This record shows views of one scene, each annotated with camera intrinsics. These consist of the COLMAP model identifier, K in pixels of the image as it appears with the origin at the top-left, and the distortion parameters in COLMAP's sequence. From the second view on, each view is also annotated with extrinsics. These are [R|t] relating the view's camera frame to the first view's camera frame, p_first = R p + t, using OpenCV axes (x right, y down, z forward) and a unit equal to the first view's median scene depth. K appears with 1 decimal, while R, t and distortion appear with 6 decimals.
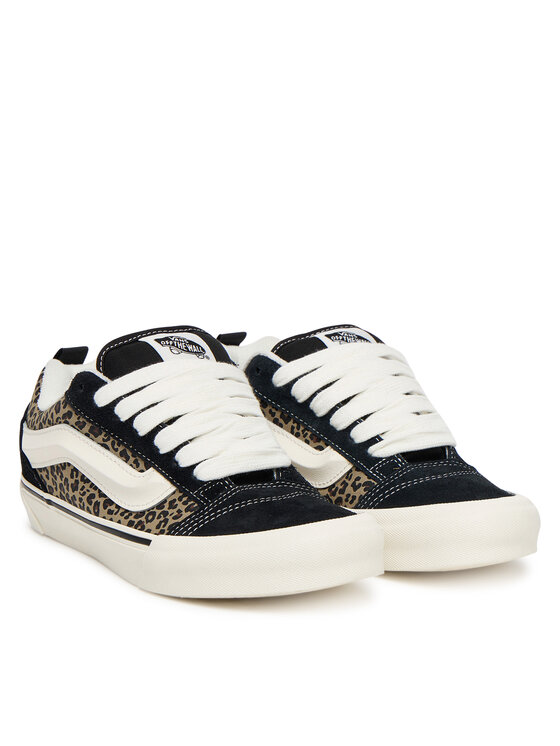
lens RADIAL K [[2390.3, 0, 282.7], [0, 2390.3, 373.3], [0, 0, 1]] dist [0.629931, 0.000000]
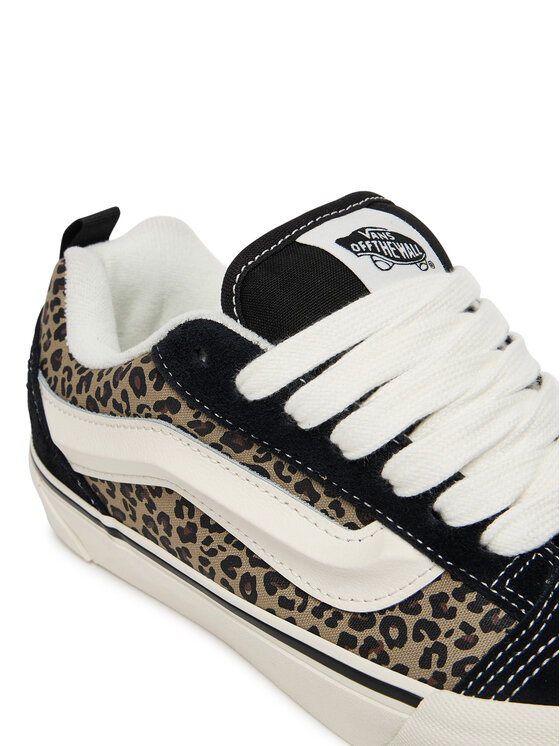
lens RADIAL K [[1380.3, 0, 261.5], [0, 1380.3, 346.1], [0, 0, 1]] dist [-0.036089, 0.000000]
pose [[0.974065, -0.098489, 0.203707, -0.129077], [0.047538, 0.969280, 0.241320, -0.062689], [-0.221216, -0.225378, 0.948825, 0.739574]]
